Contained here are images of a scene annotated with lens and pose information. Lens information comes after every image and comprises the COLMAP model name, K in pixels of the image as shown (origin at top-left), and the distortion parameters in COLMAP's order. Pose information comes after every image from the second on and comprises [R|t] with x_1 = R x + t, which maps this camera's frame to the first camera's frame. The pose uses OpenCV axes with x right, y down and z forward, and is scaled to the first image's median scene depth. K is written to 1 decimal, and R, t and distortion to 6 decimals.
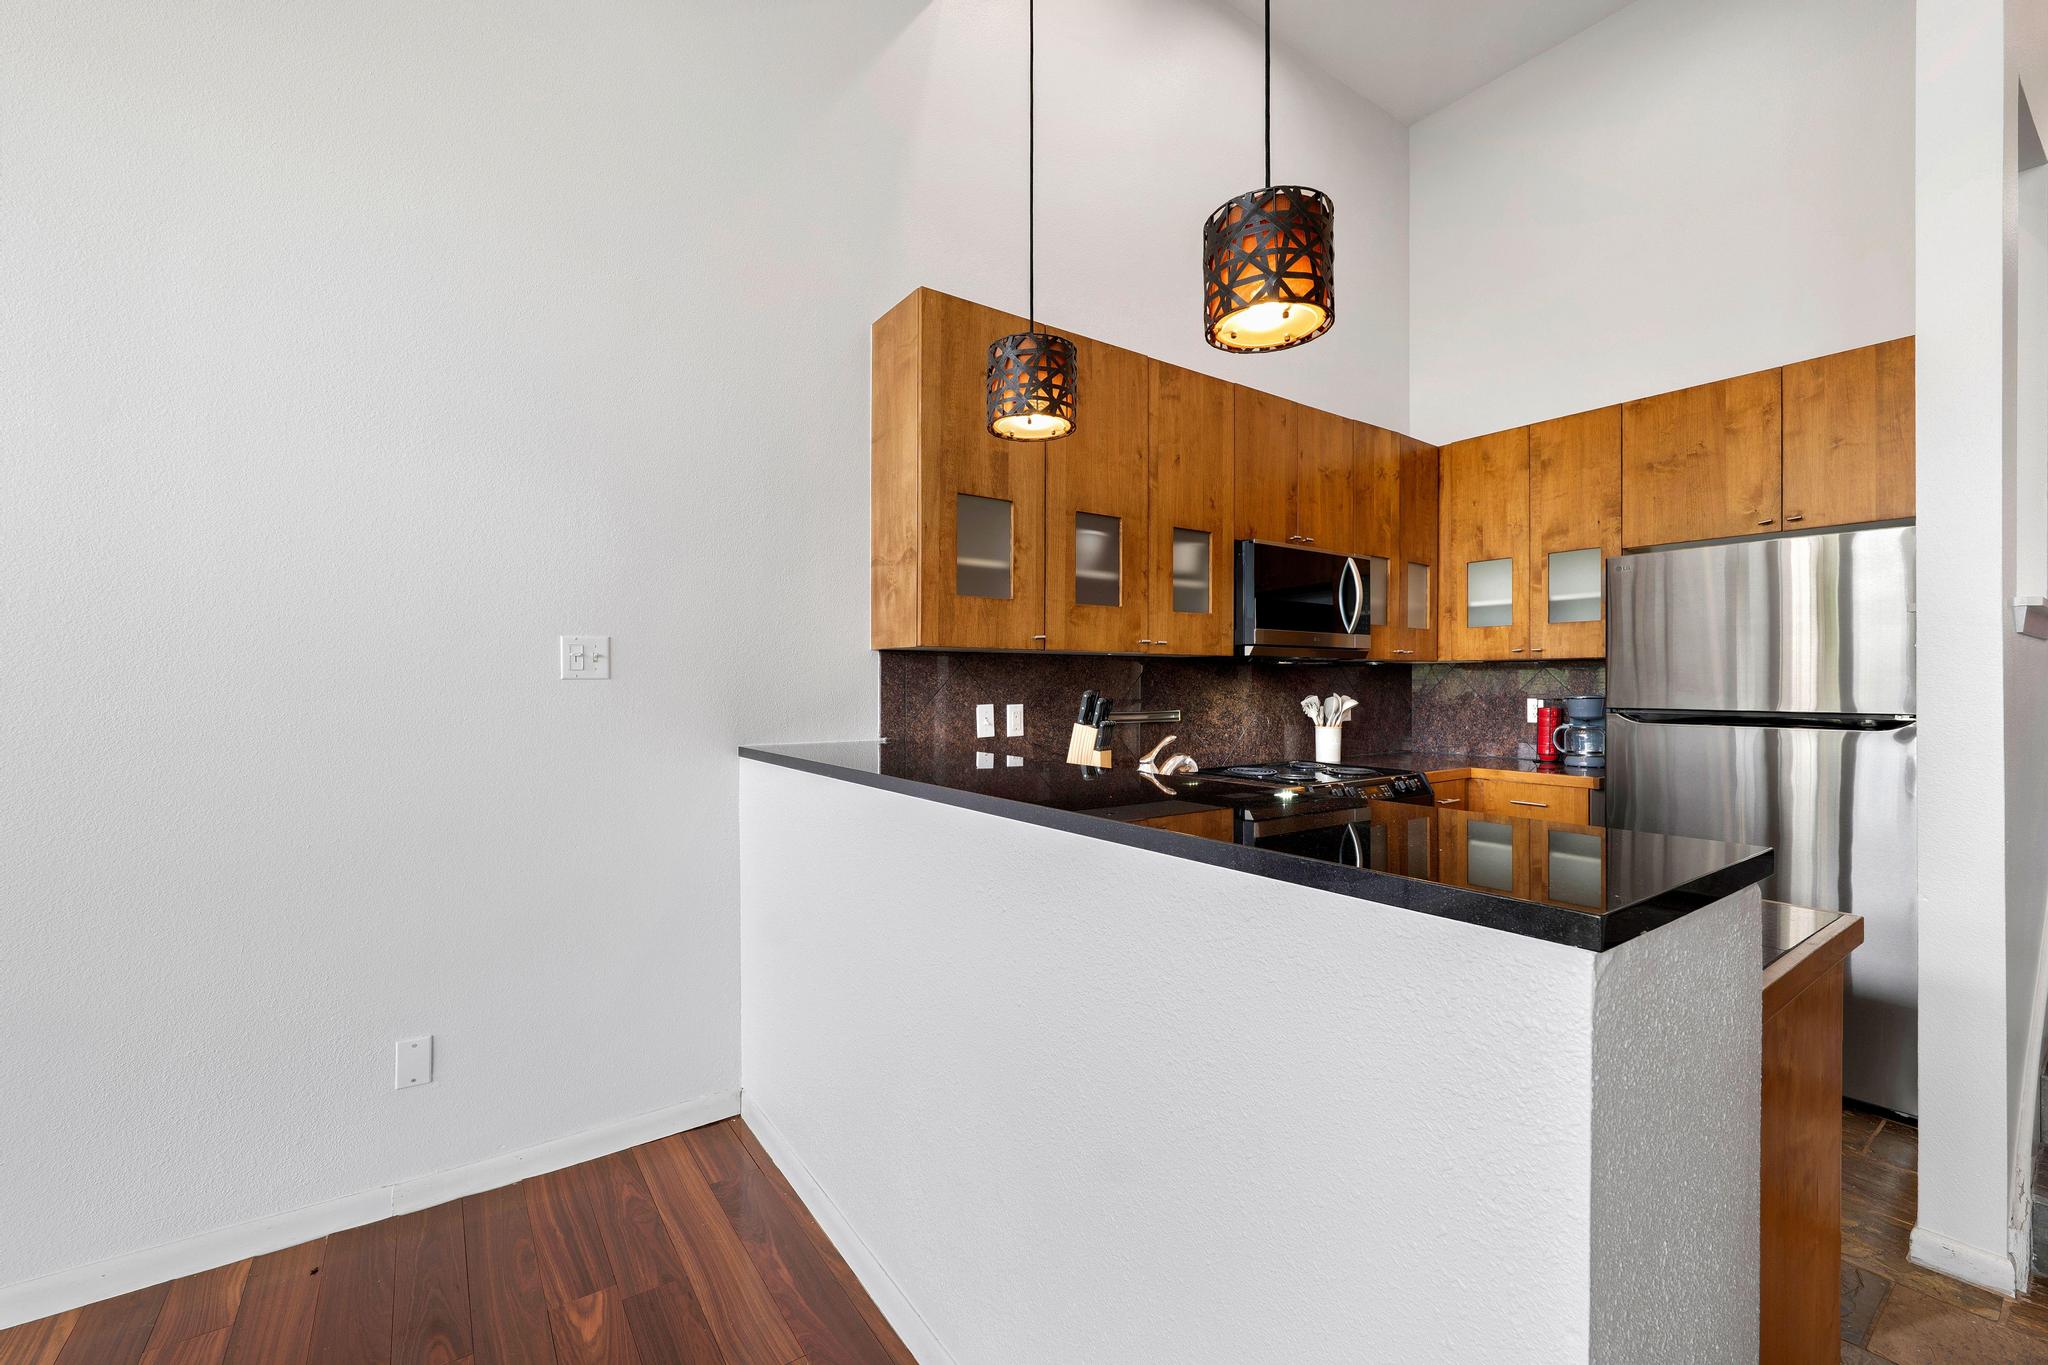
lens RADIAL K [[804.2, 0, 1018.3], [0, 804.2, 687.6], [0, 0, 1]] dist [-0.006541, 0.000816]
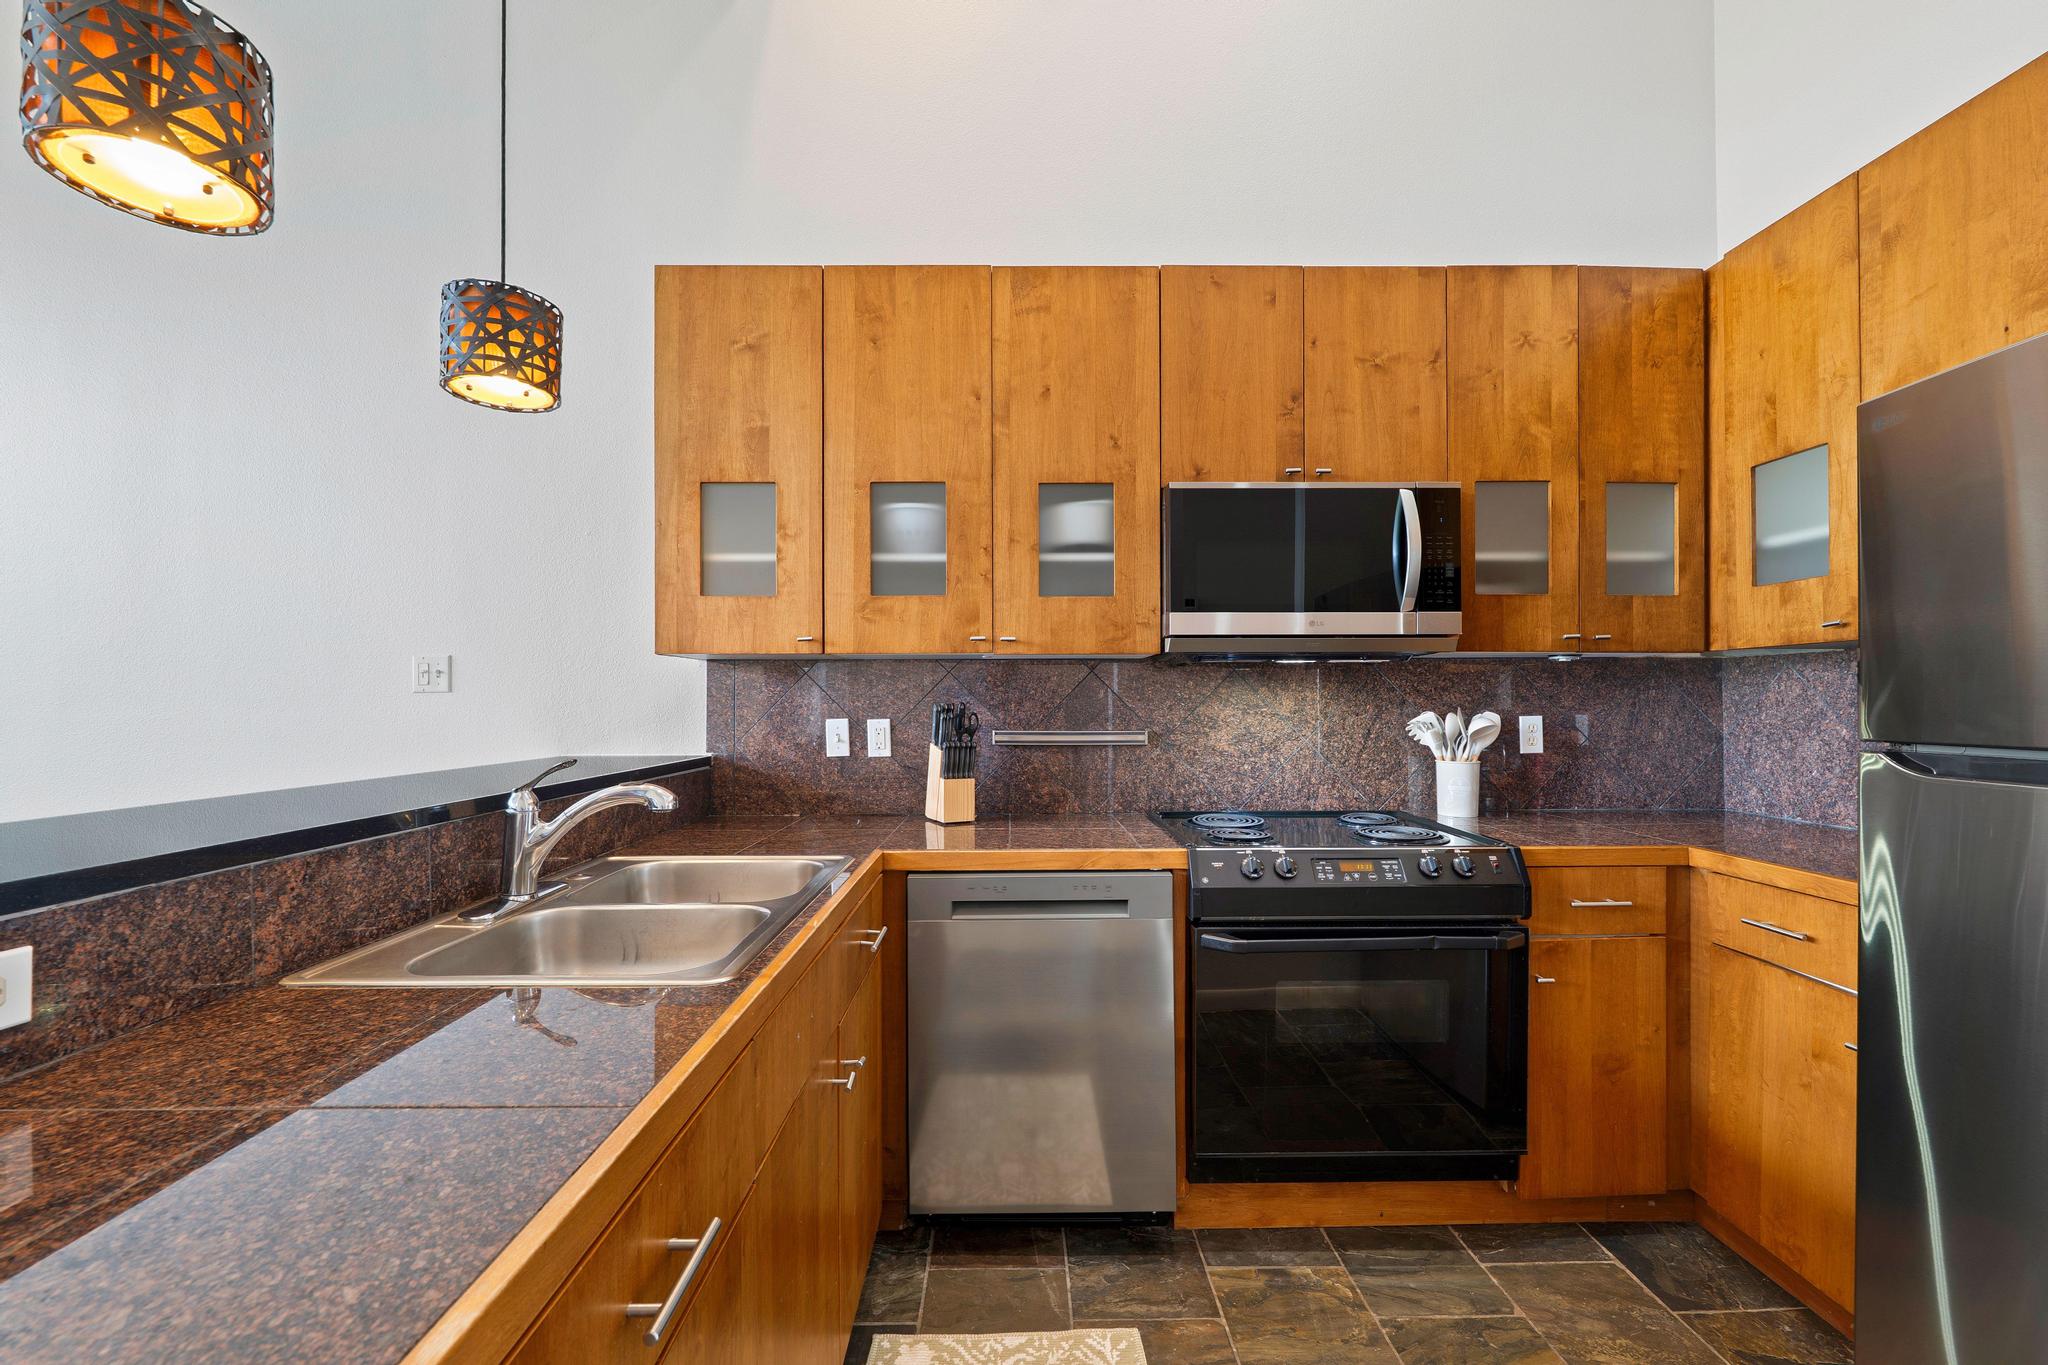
lens RADIAL K [[804.2, 0, 1023.1], [0, 804.2, 696.1], [0, 0, 1]] dist [-0.006541, 0.000816]
pose [[0.832504, -0.005088, -0.553995, 0.556163], [0.000190, 0.999960, -0.008898, 0.004001], [0.554018, 0.007302, 0.832472, 0.350294]]
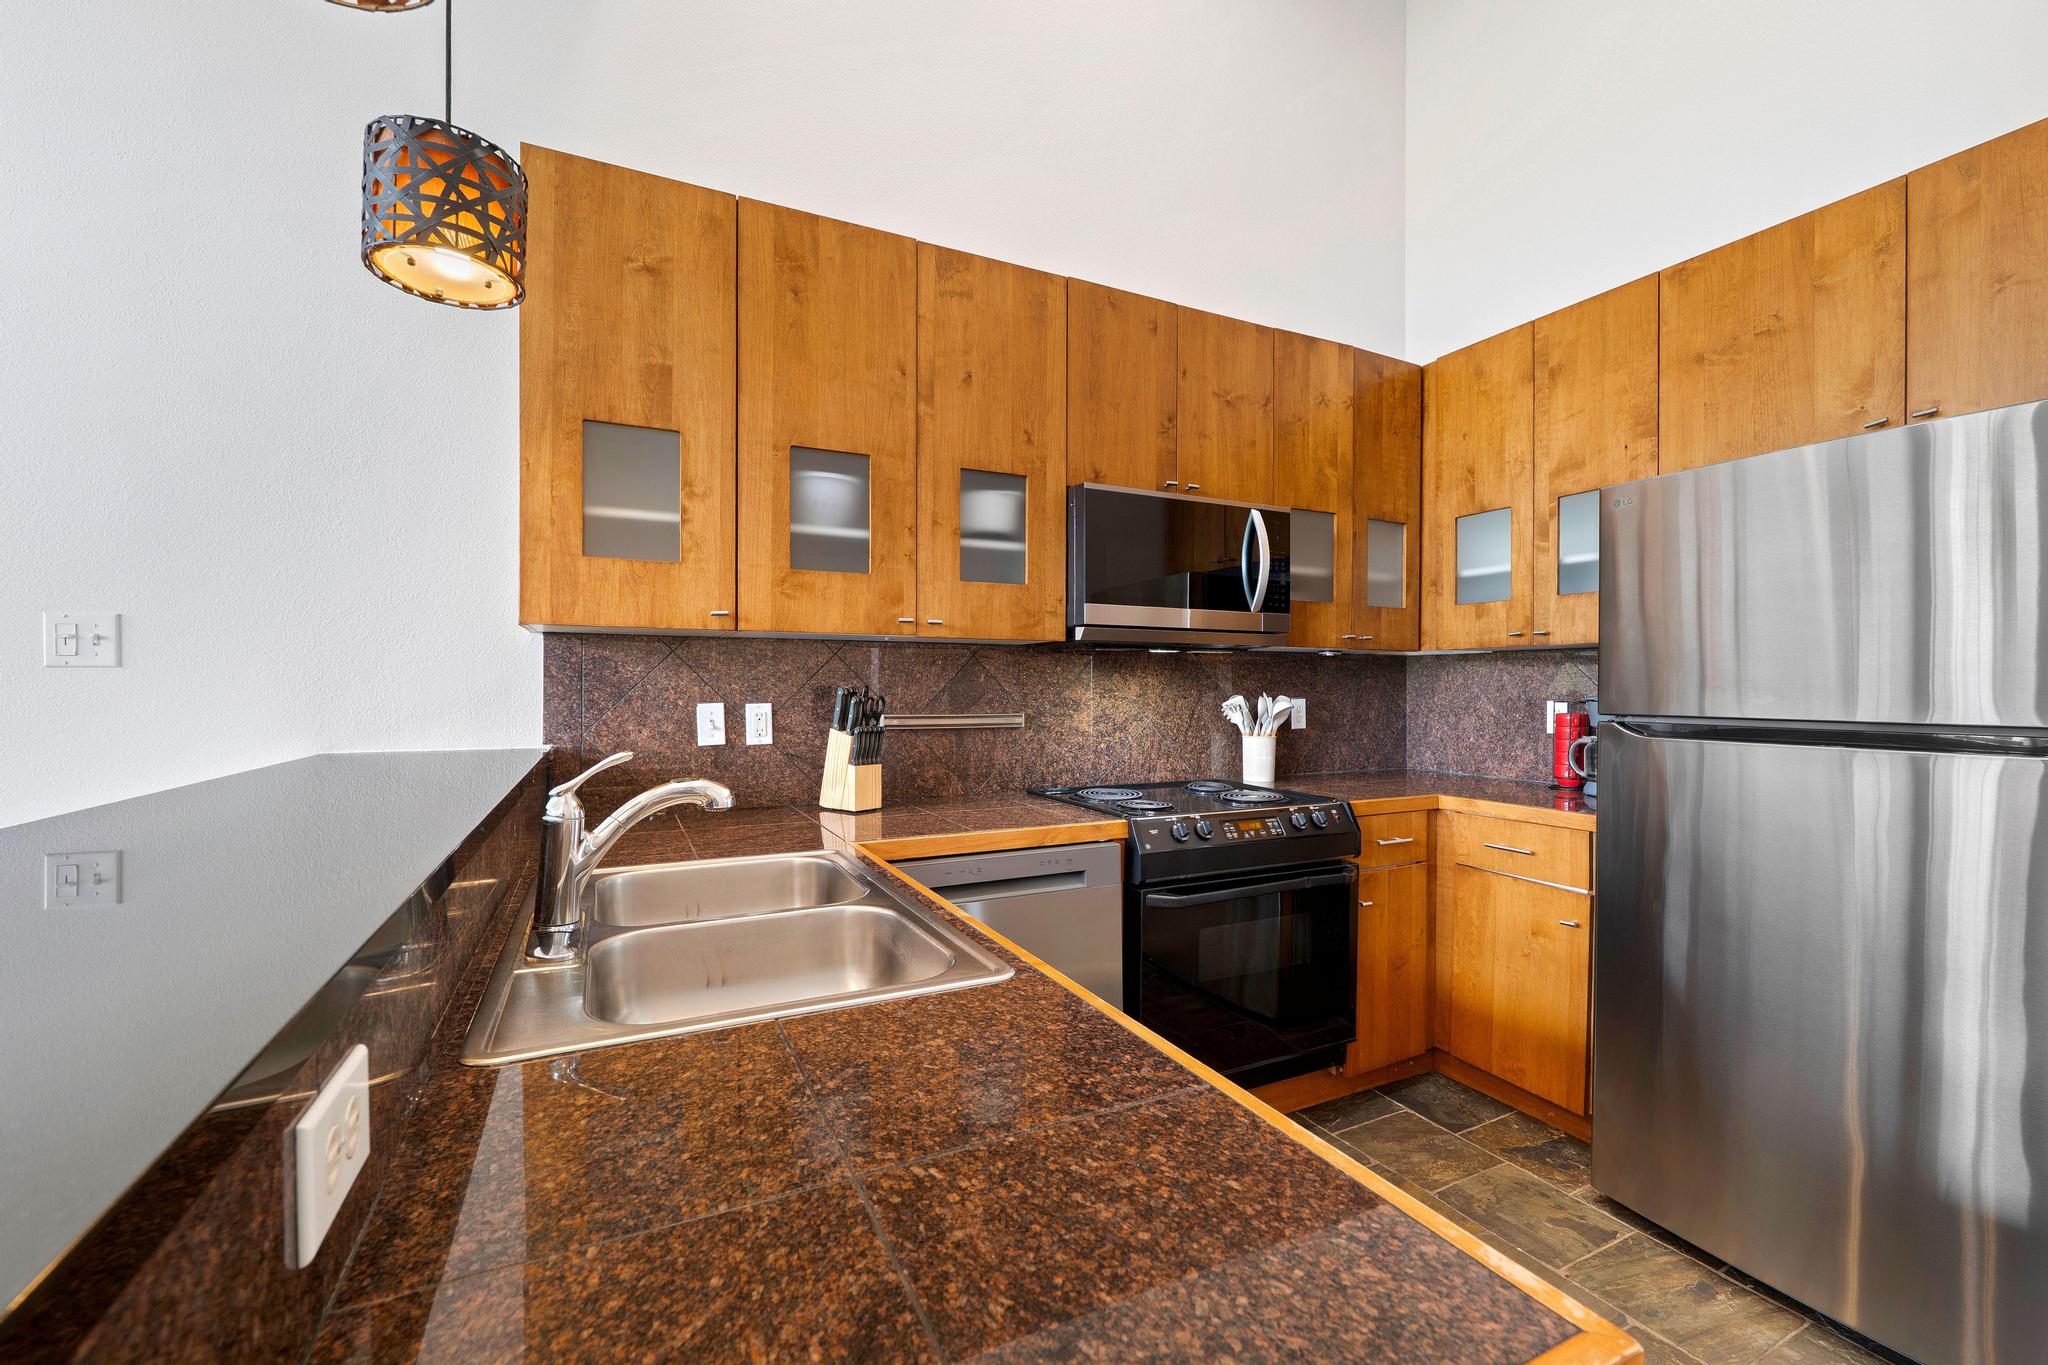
lens RADIAL K [[804.2, 0, 1010.7], [0, 804.2, 688.1], [0, 0, 1]] dist [-0.006541, 0.000816]
pose [[0.987430, 0.003831, -0.158013, 0.336030], [-0.004007, 0.999992, -0.000793, 0.005380], [0.158008, 0.001416, 0.987437, 0.251872]]
